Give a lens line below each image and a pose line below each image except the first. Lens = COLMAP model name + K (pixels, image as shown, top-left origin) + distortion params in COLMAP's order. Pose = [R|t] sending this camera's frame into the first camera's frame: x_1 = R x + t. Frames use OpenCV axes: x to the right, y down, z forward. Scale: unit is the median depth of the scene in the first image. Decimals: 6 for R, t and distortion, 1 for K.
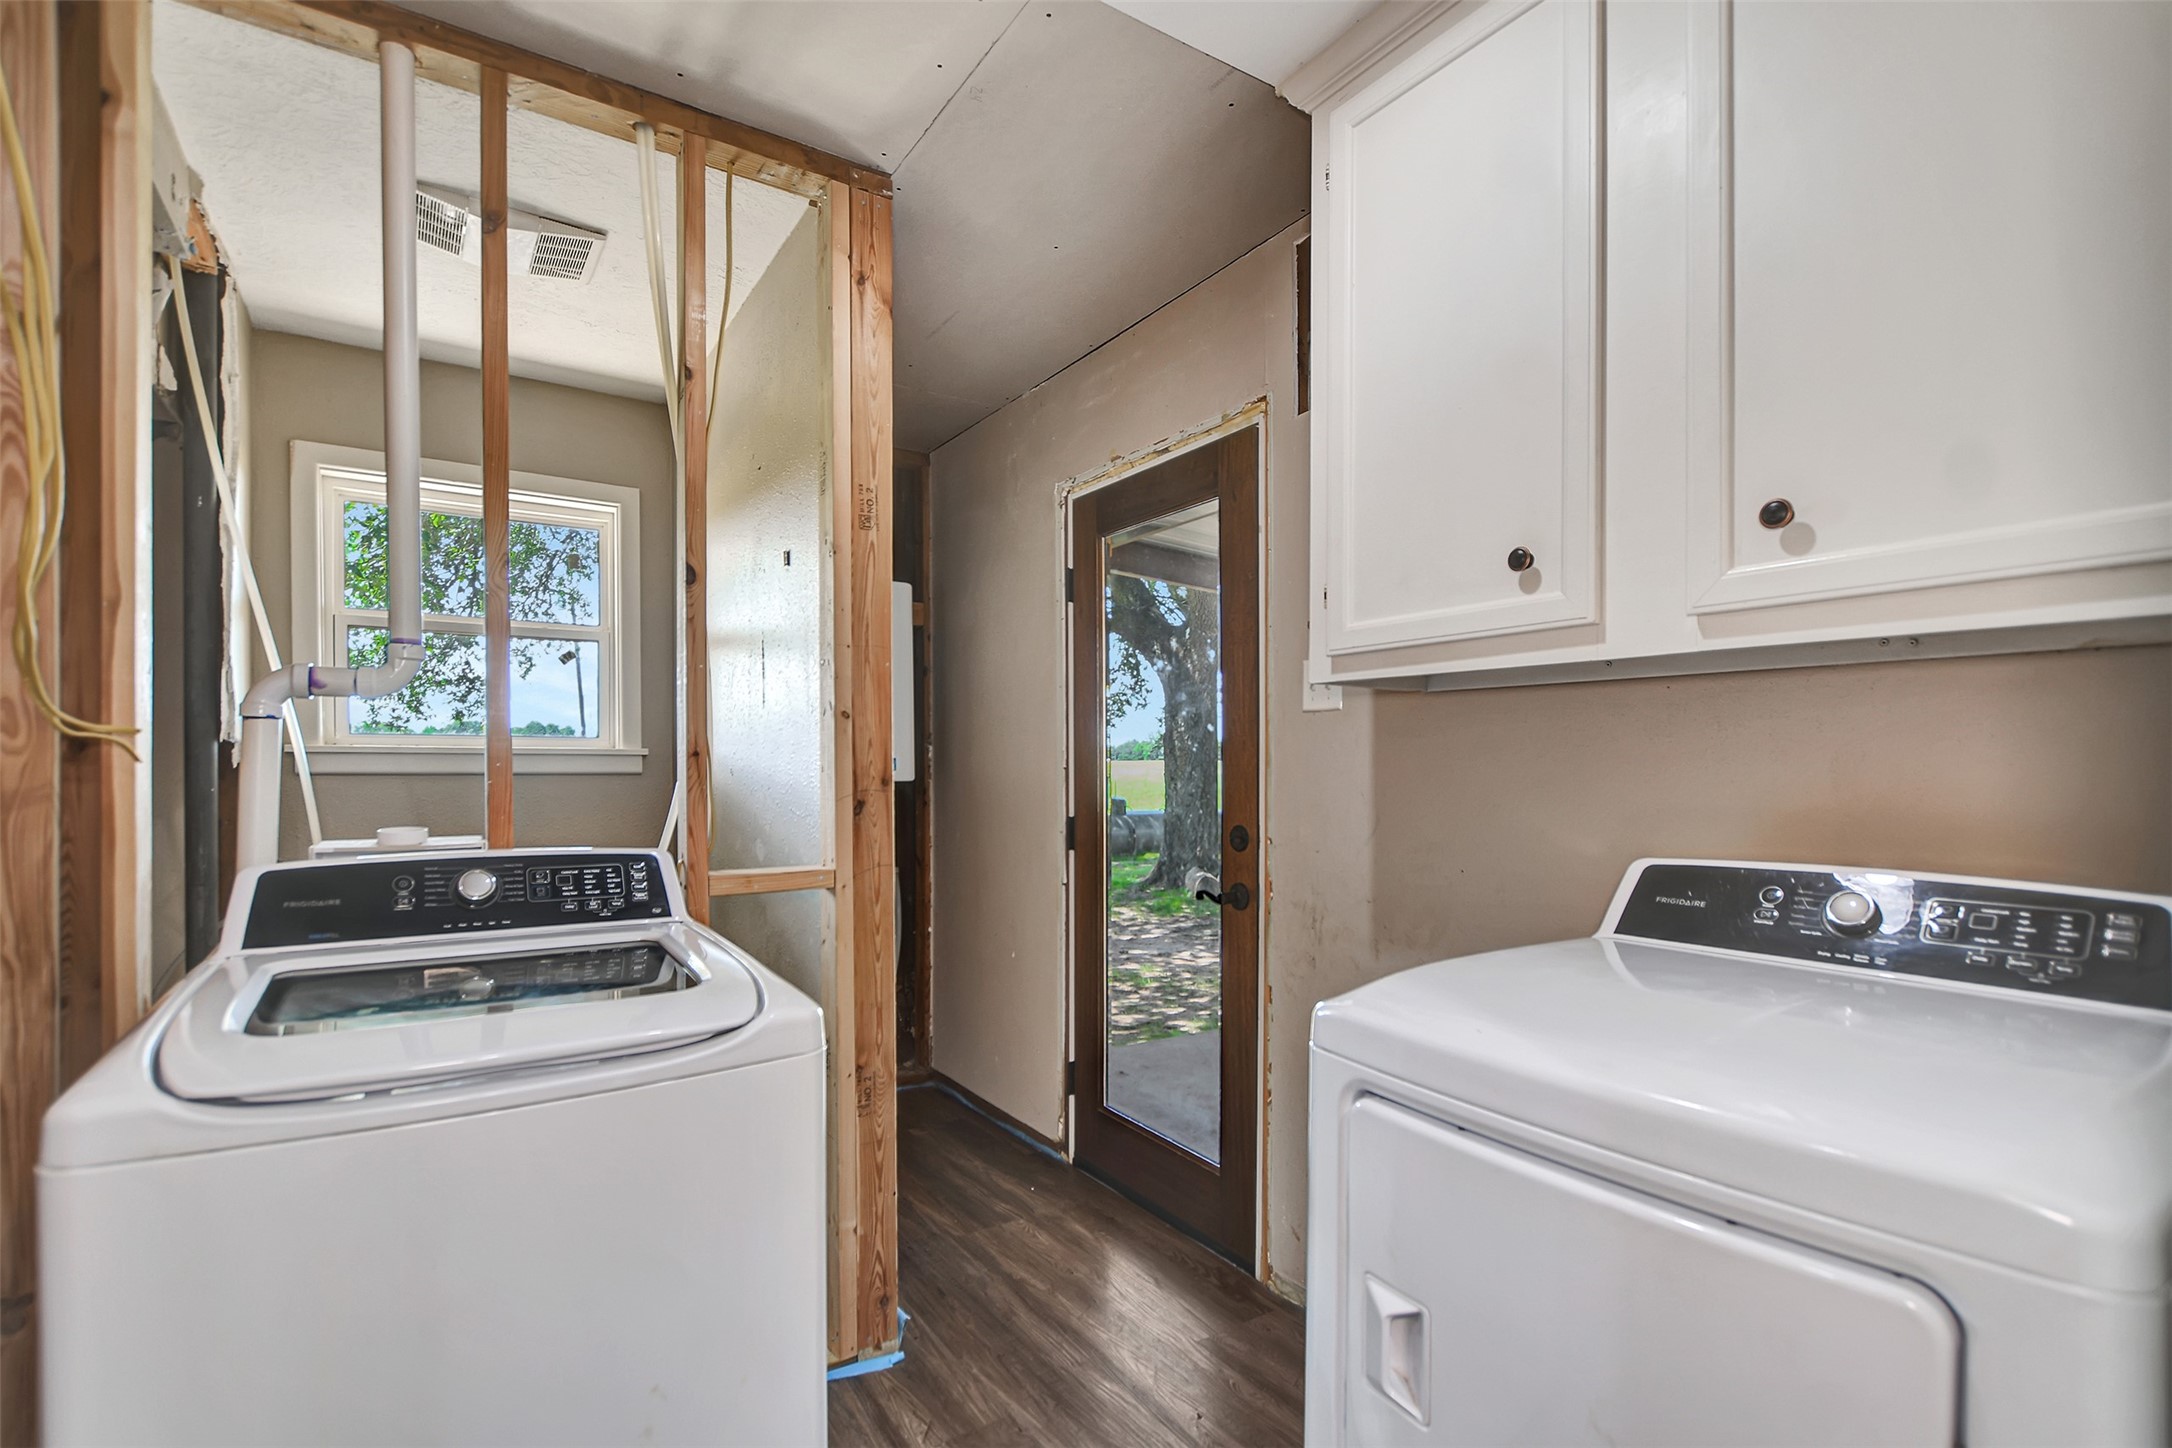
lens RADIAL K [[962.5, 0, 1077.8], [0, 962.5, 745.7], [0, 0, 1]] dist [-0.002117, -0.000227]
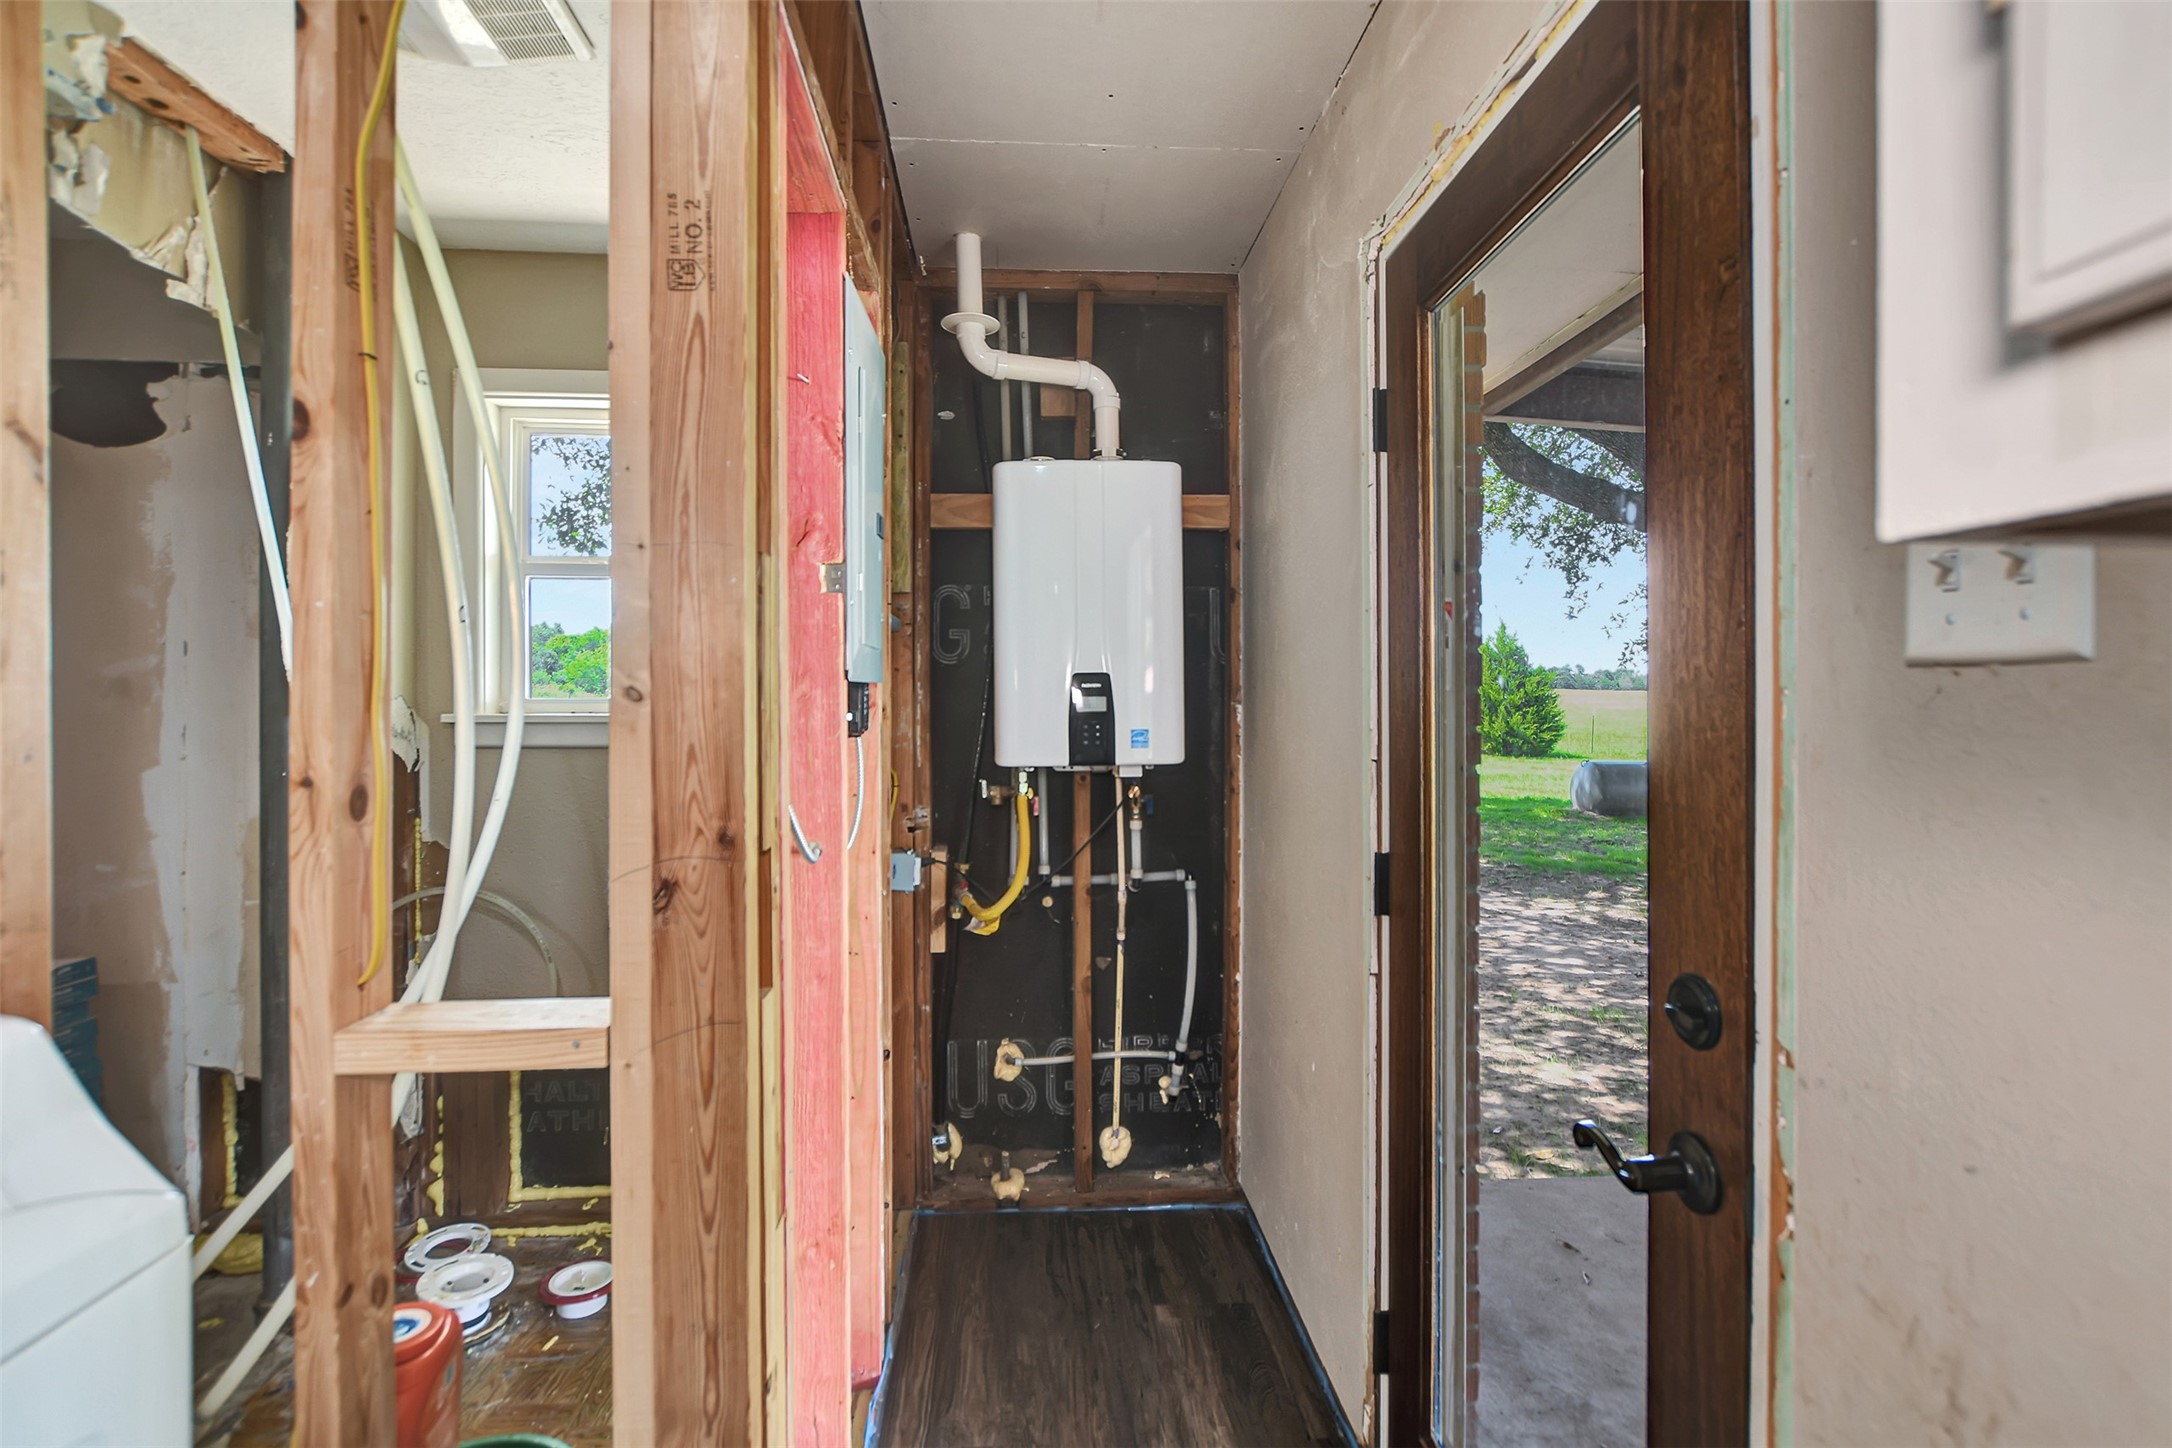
lens RADIAL K [[974.6, 0, 1095.1], [0, 974.6, 687.4], [0, 0, 1]] dist [-0.002281, -0.000346]
pose [[0.874535, -0.004251, -0.484944, 0.117007], [0.008921, 0.999933, 0.007322, -0.023653], [0.484880, -0.010730, 0.874515, 0.450491]]
